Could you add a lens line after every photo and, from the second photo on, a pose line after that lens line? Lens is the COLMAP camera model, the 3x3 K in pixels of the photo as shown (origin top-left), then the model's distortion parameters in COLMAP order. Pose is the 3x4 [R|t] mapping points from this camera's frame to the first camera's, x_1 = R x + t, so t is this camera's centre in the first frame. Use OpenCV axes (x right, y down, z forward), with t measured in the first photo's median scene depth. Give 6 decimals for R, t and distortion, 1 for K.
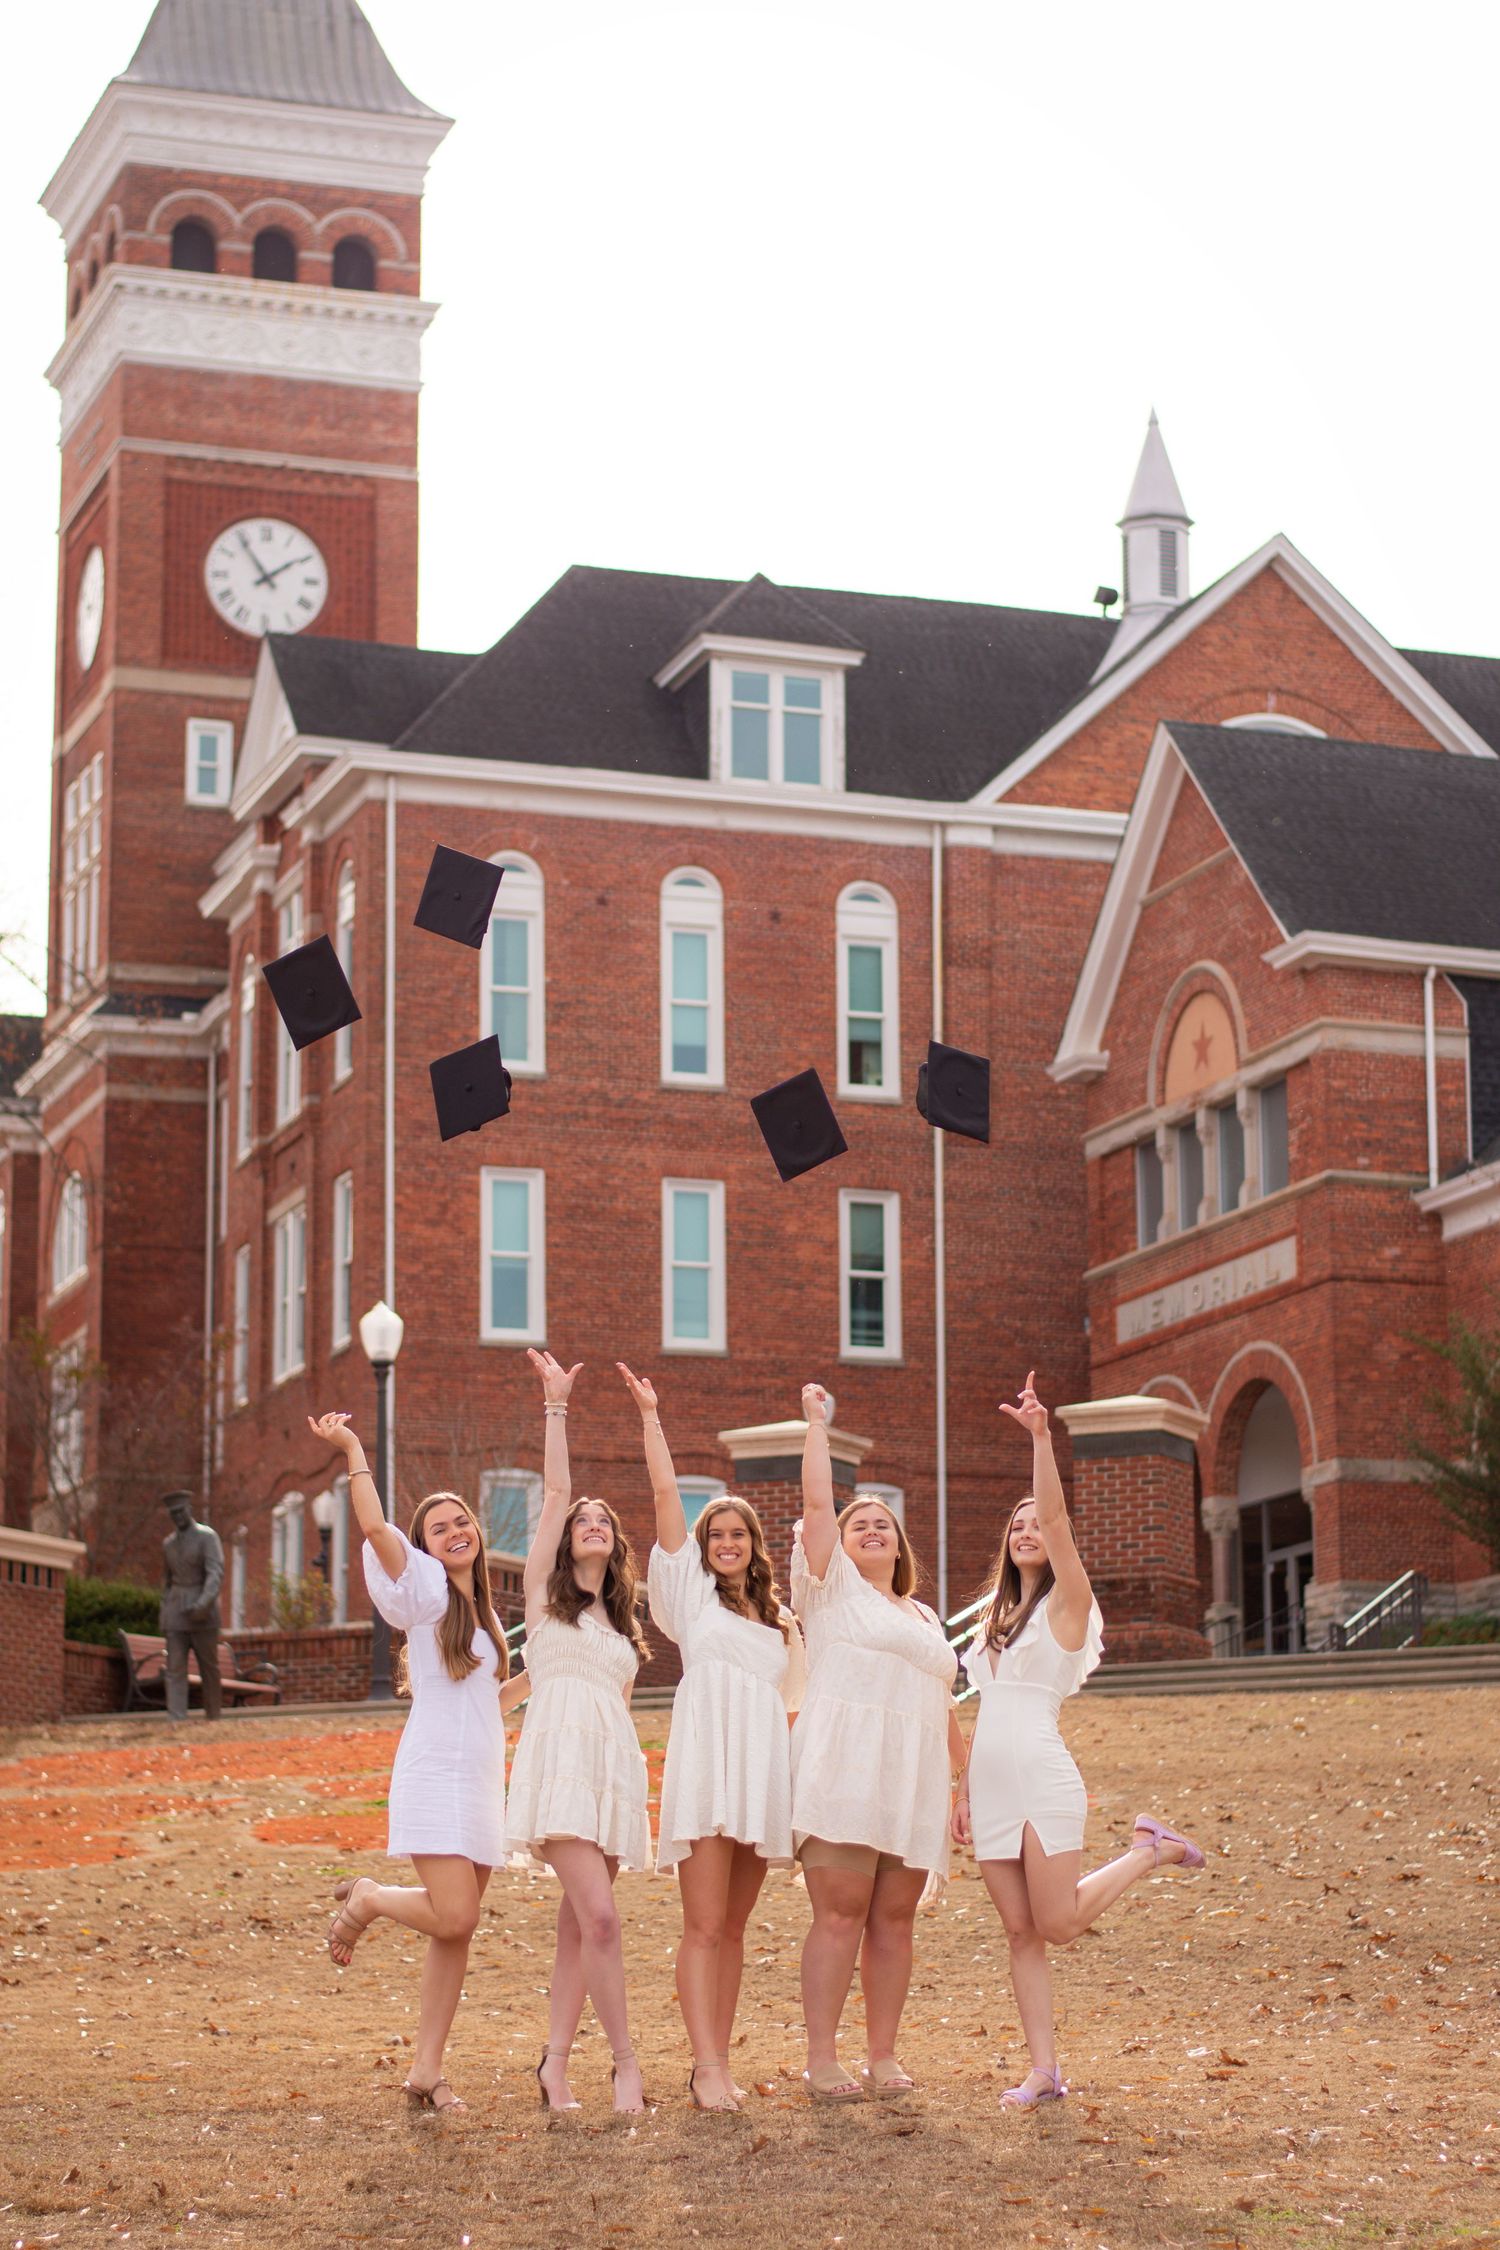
lens RADIAL K [[5295.2, 0, 750.0], [0, 5295.2, 1125.0], [0, 0, 1]] dist [-0.054410, -0.041049]
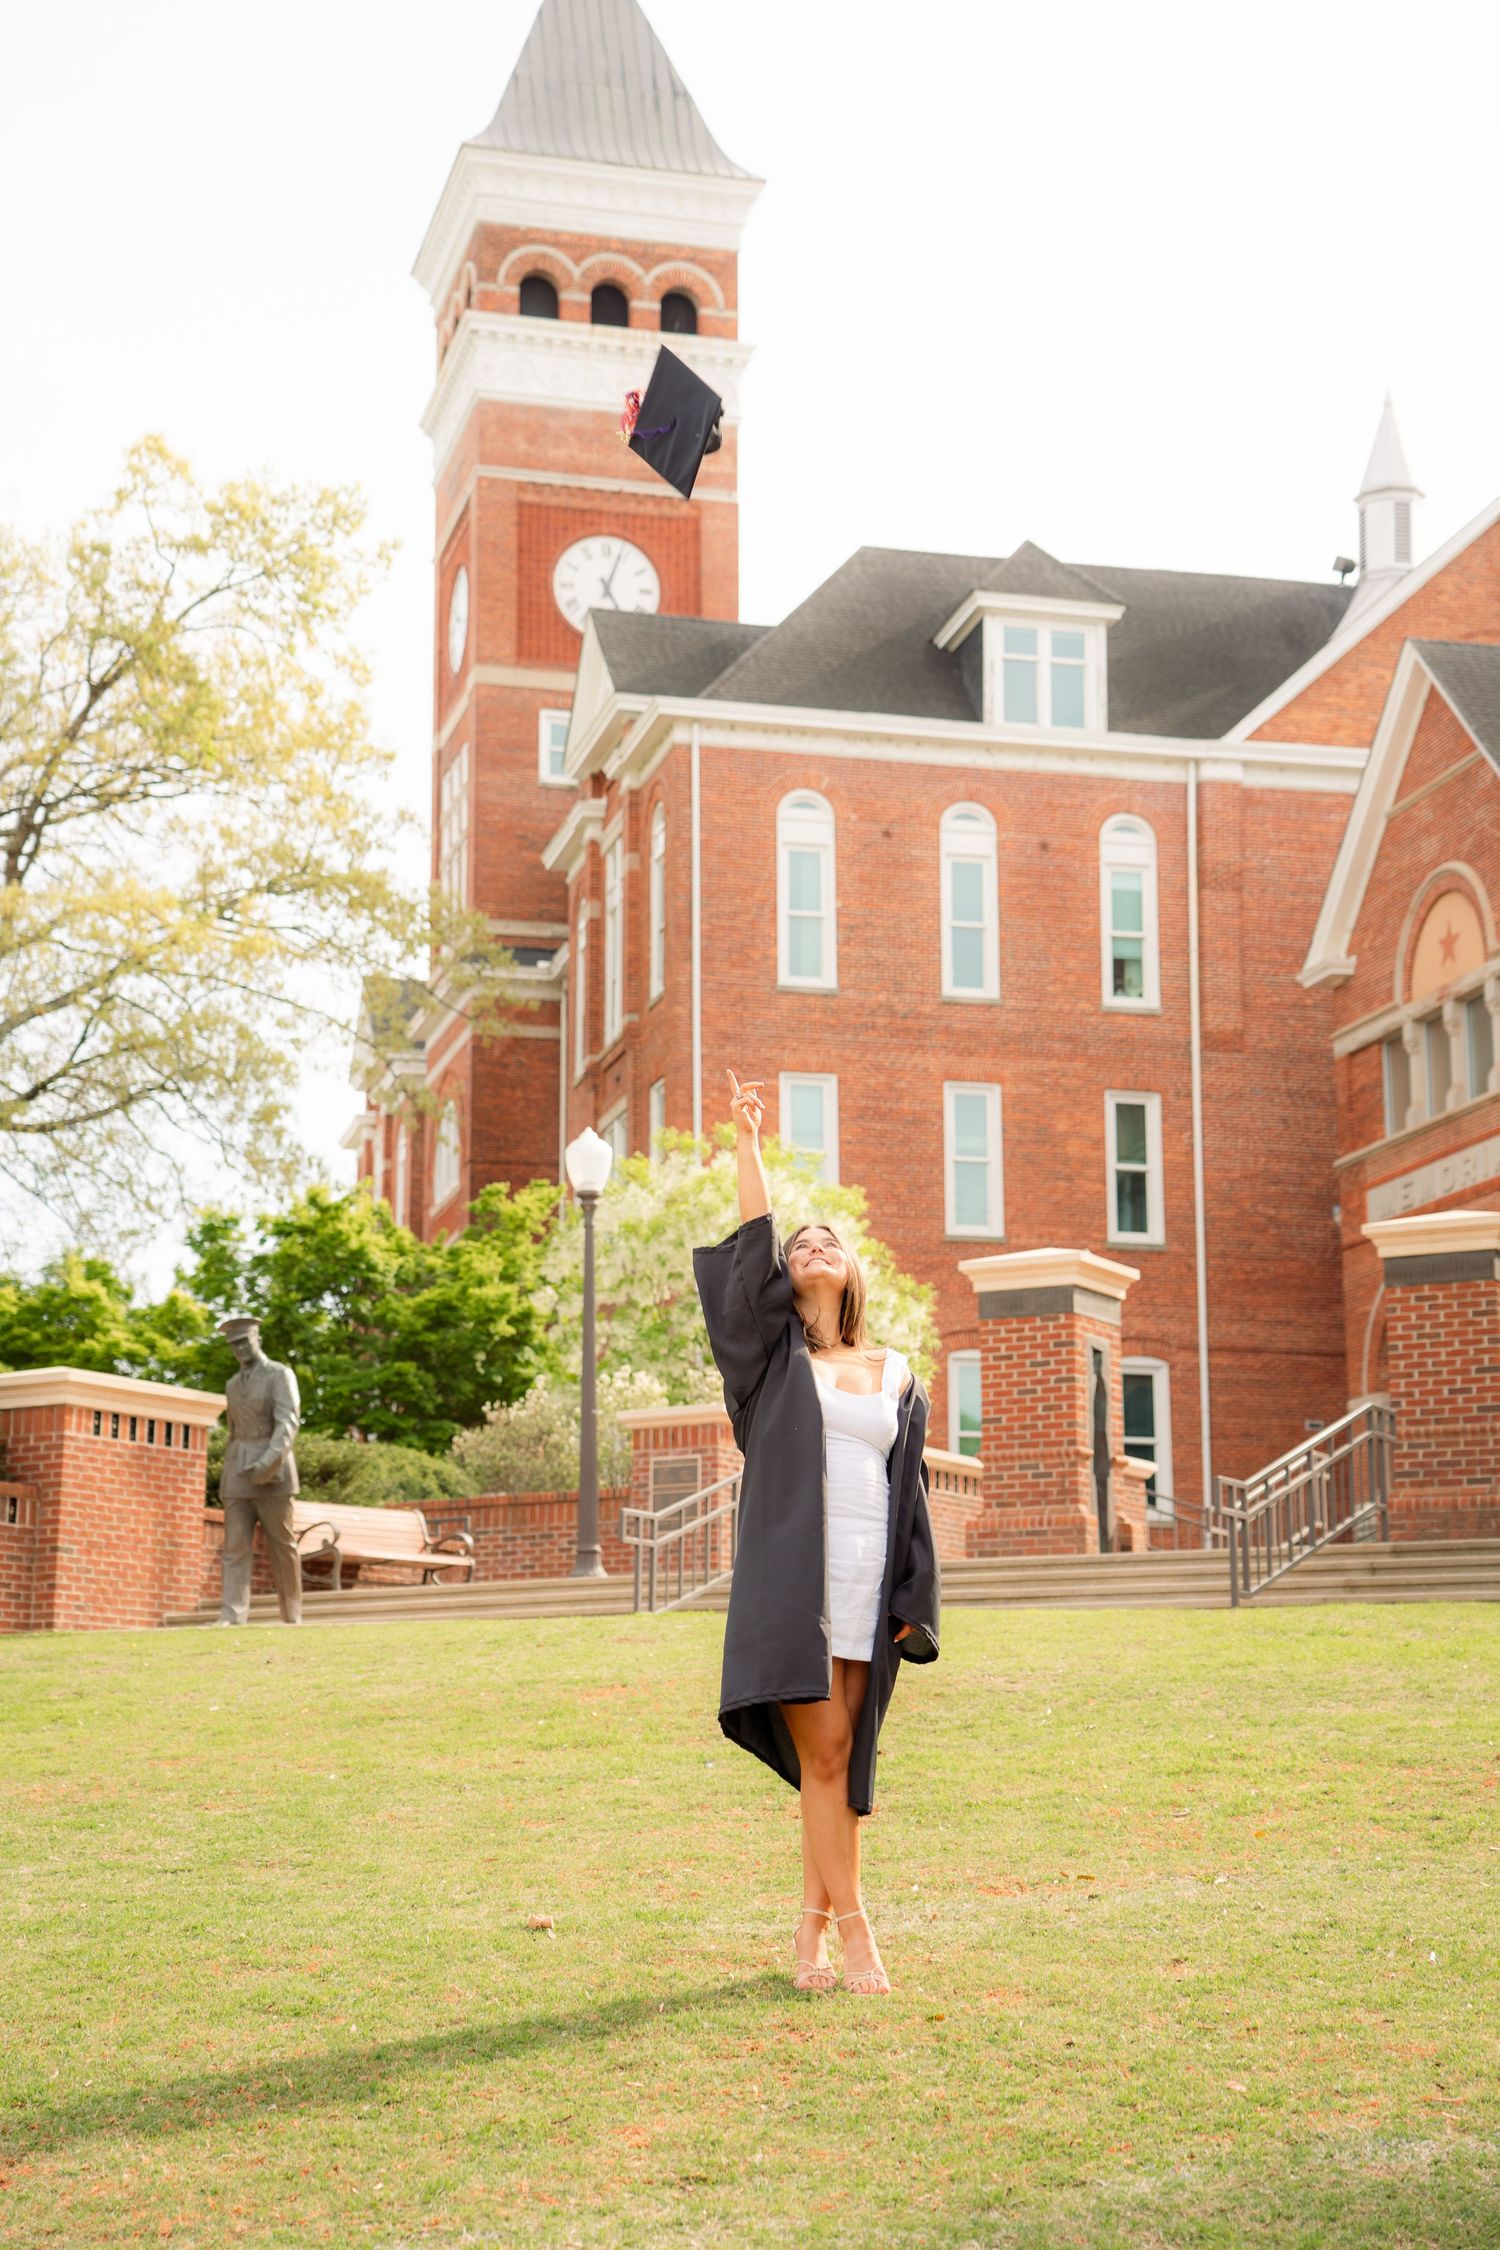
lens RADIAL K [[3545.9, 0, 750.0], [0, 3545.9, 1125.0], [0, 0, 1]] dist [0.321939, -0.007086]
pose [[0.996339, -0.012681, -0.084544, 0.005606], [0.012100, 0.999900, -0.007380, 0.023606], [0.084629, 0.006330, 0.996392, 0.249687]]
